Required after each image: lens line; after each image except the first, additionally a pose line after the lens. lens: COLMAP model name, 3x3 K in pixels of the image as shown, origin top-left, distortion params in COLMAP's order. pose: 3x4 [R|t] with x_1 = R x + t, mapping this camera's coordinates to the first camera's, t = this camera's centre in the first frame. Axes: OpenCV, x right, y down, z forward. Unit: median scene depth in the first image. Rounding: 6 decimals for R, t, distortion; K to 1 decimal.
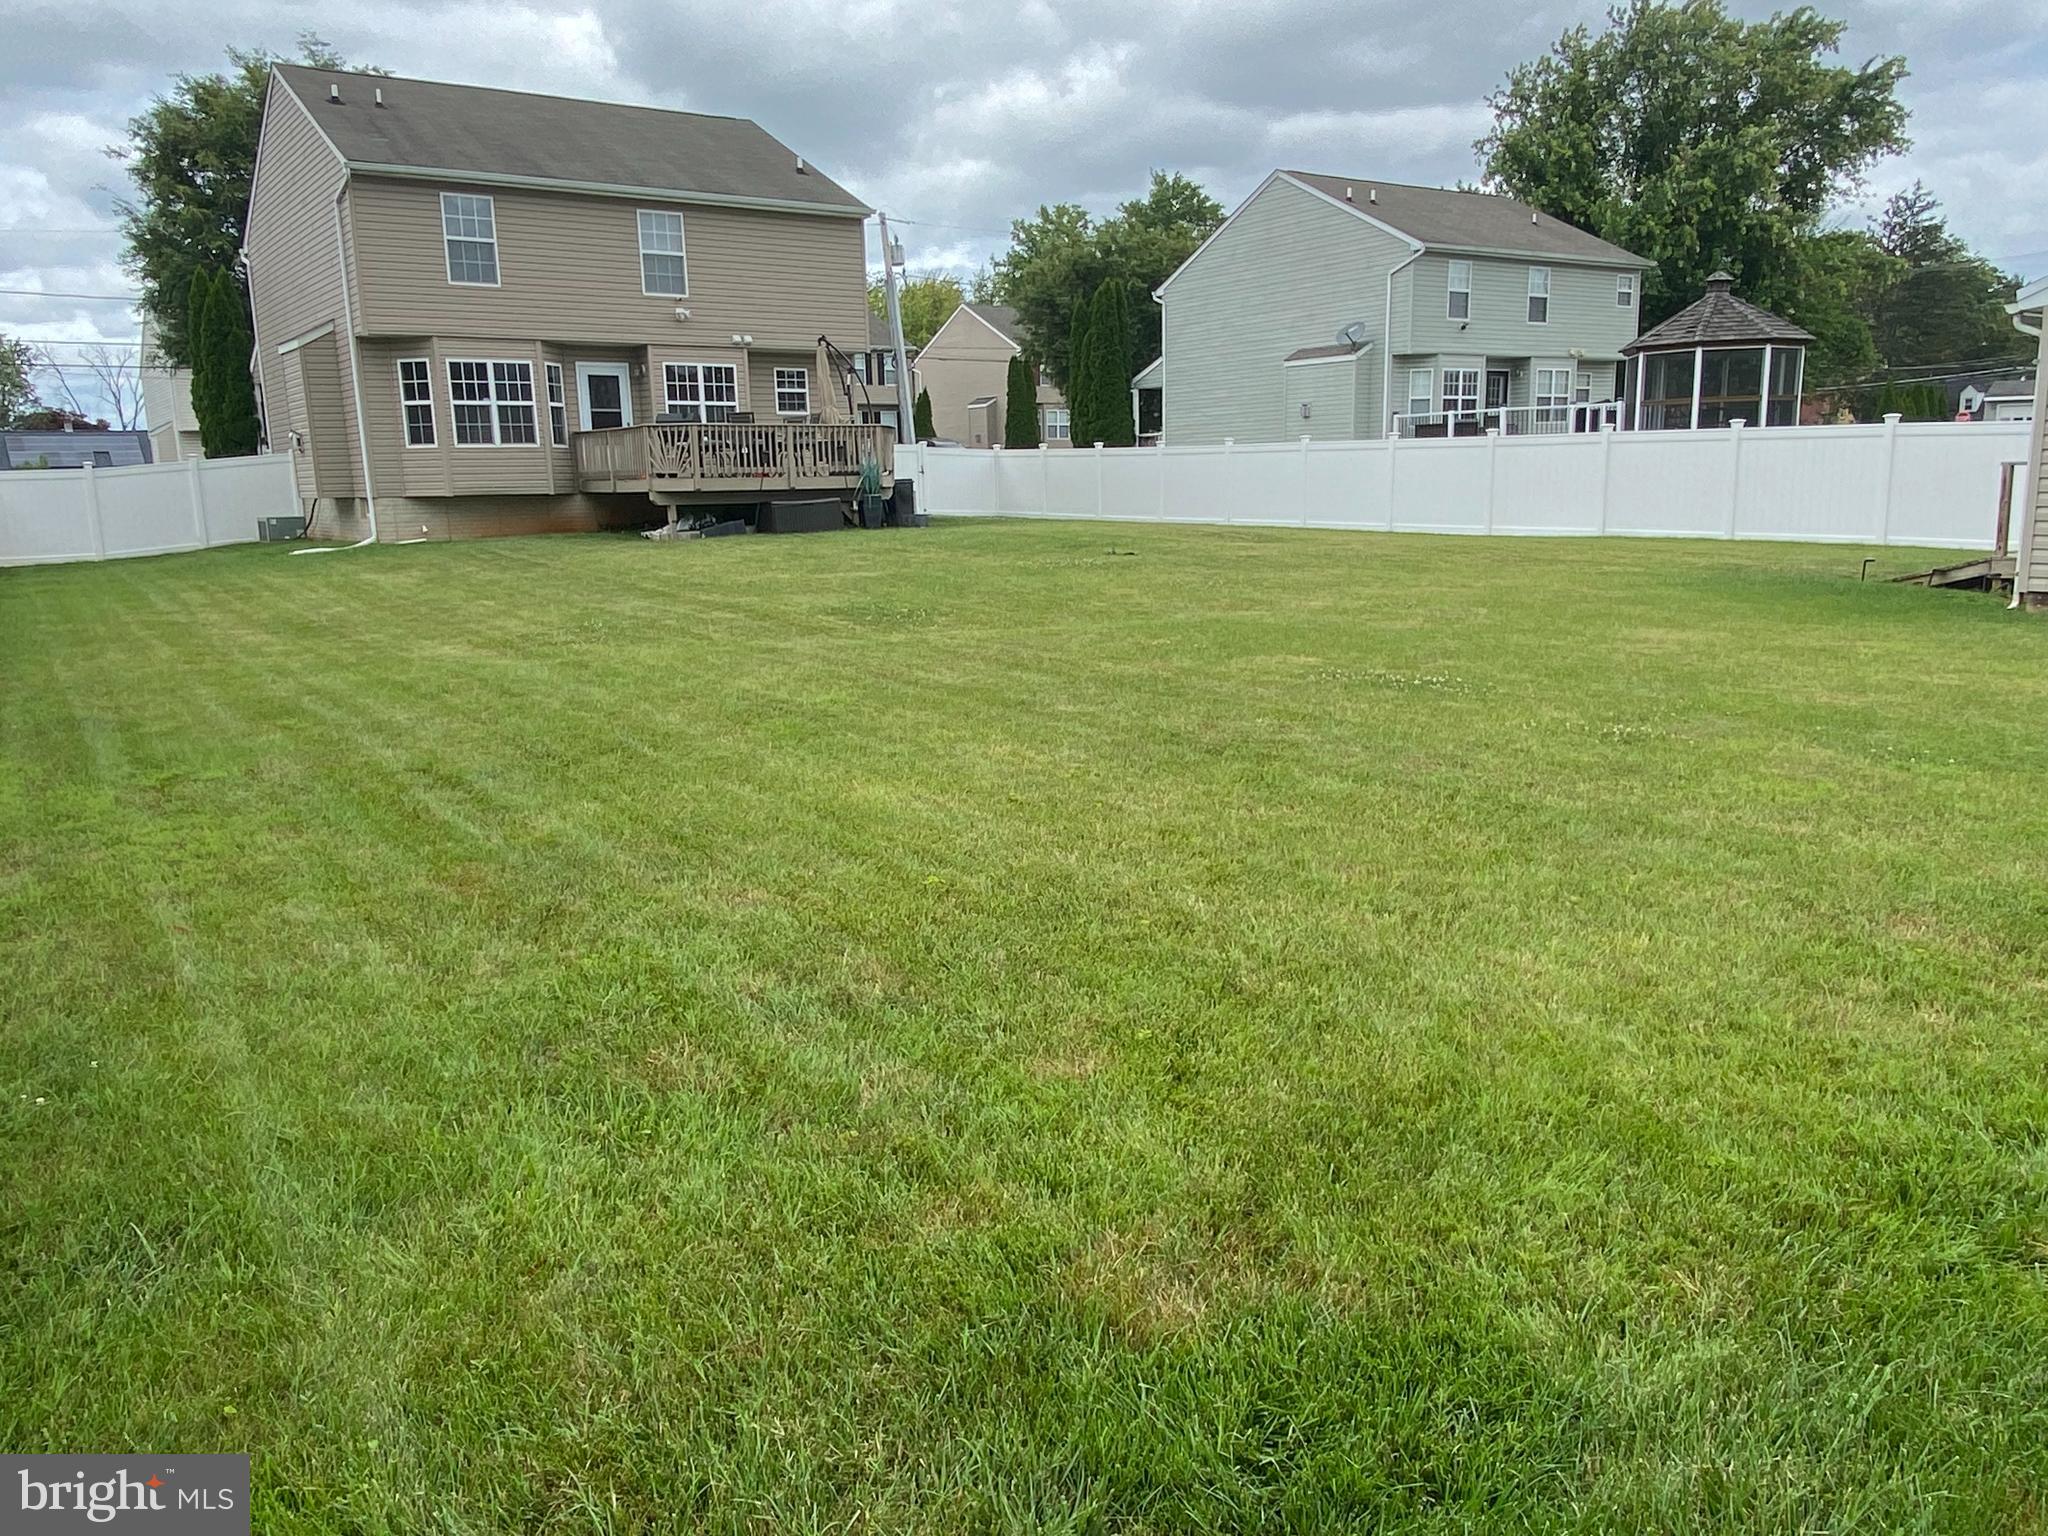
lens RADIAL K [[1530.9, 0, 1012.5], [0, 1530.9, 788.7], [0, 0, 1]] dist [0.100685, -0.133478]
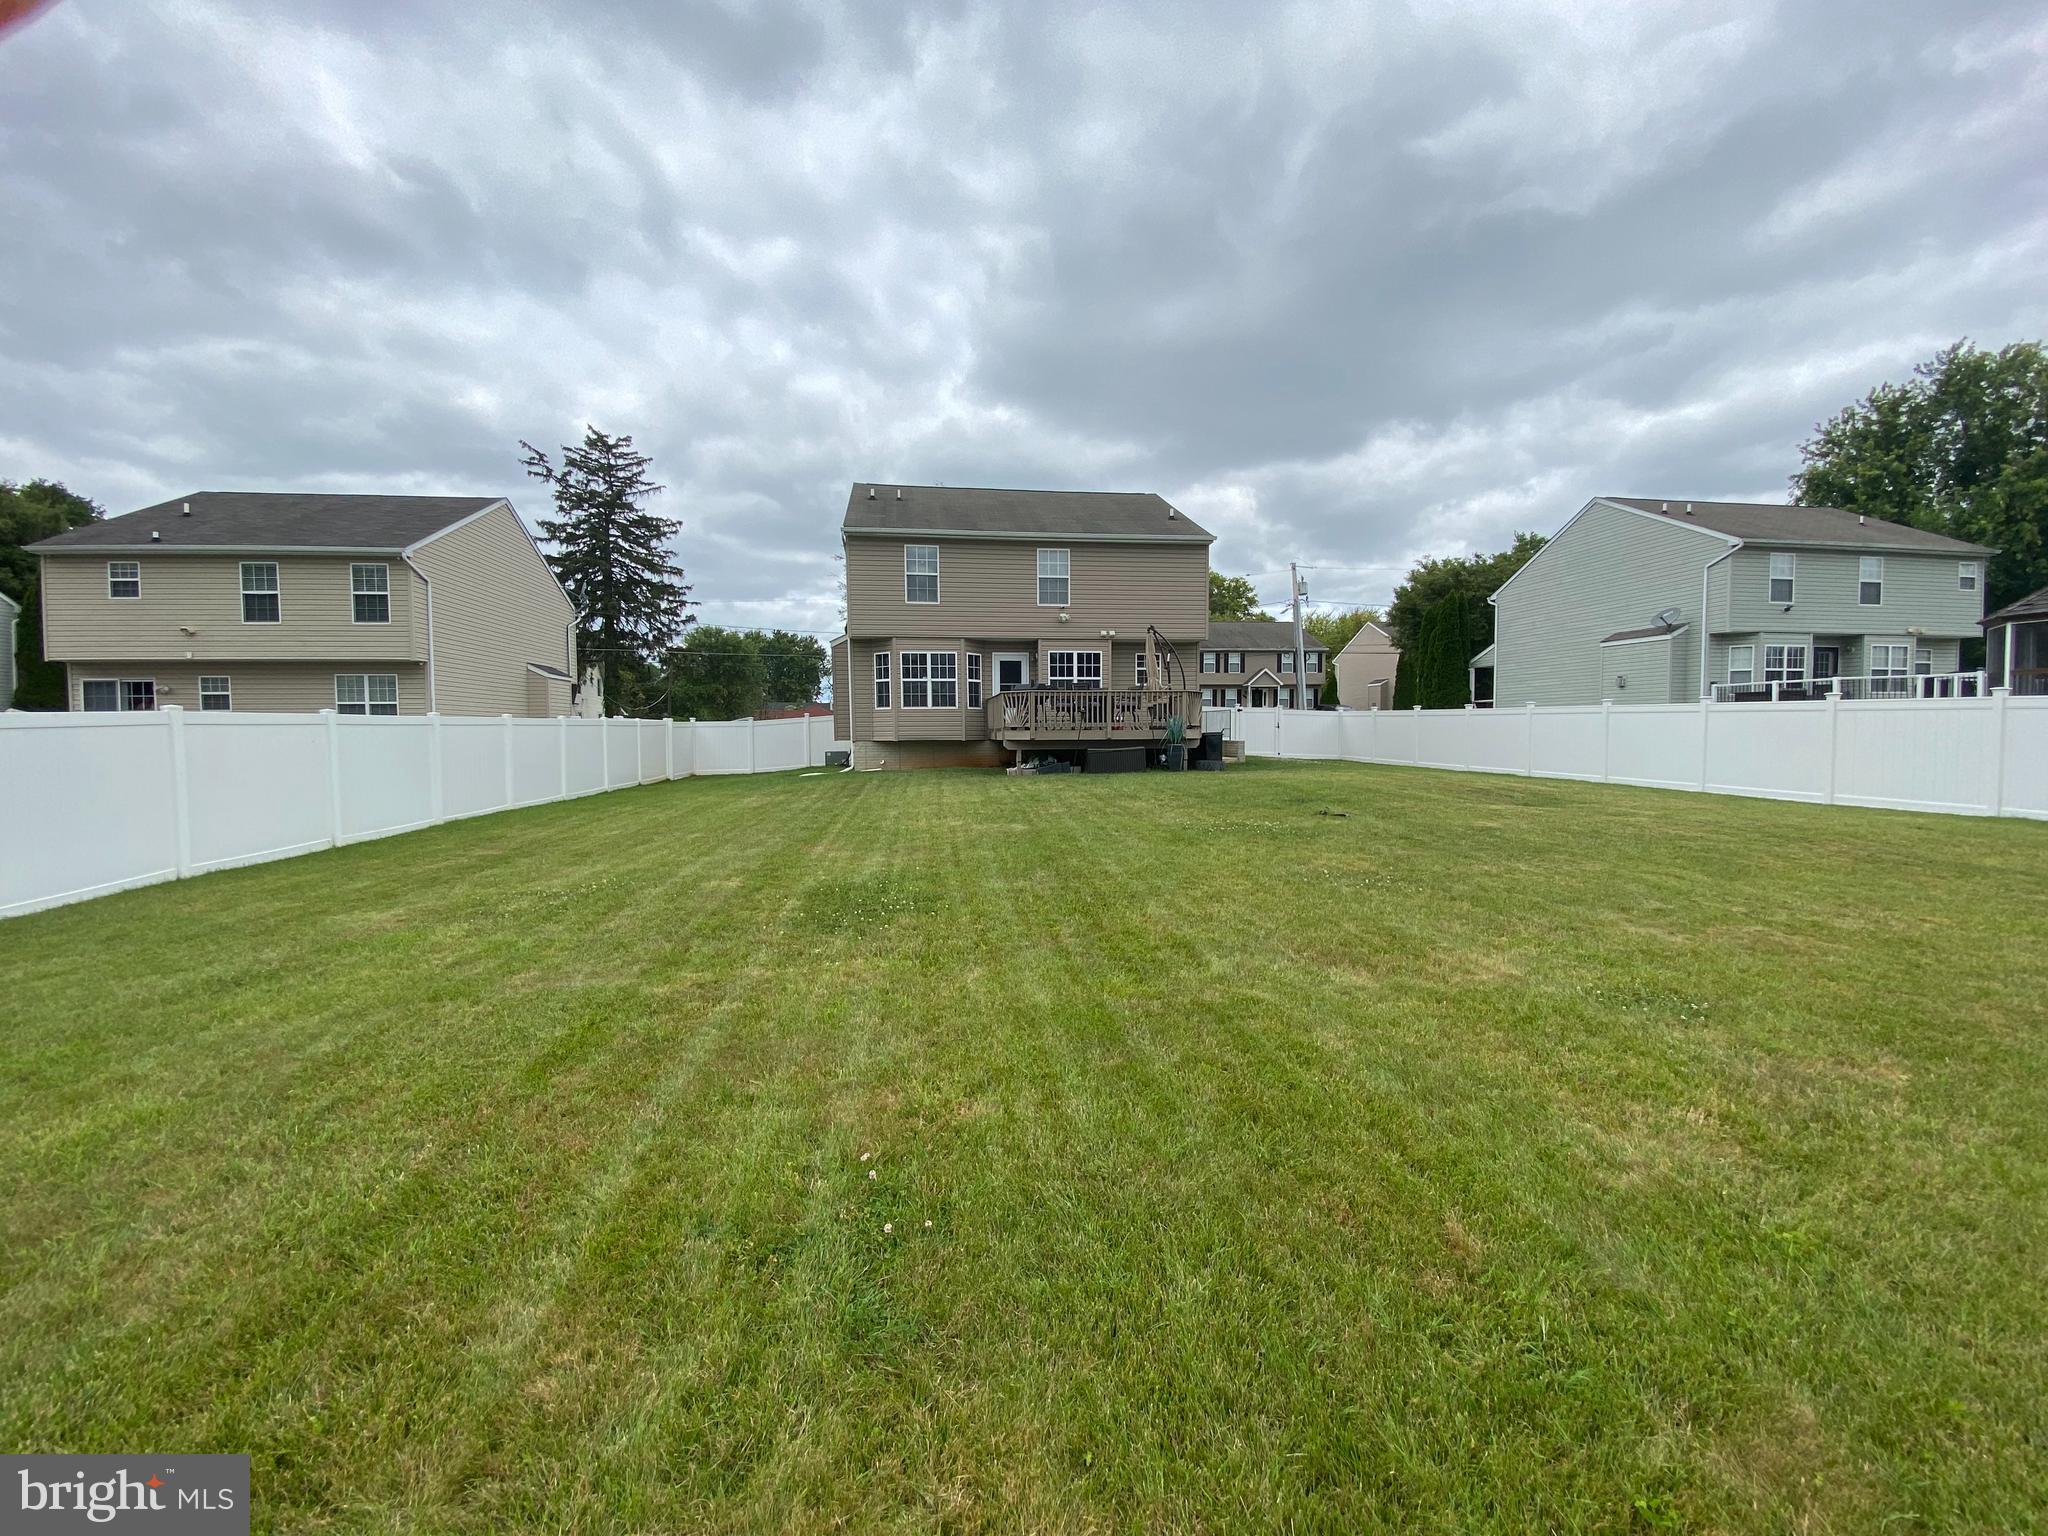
lens RADIAL K [[822.0, 0, 1027.5], [0, 822.0, 773.9], [0, 0, 1]] dist [0.050695, -0.033325]
pose [[0.897011, 0.038284, -0.440346, 0.165143], [-0.100372, 0.987859, -0.118579, -0.124795], [0.430460, 0.150565, 0.889963, 0.580922]]
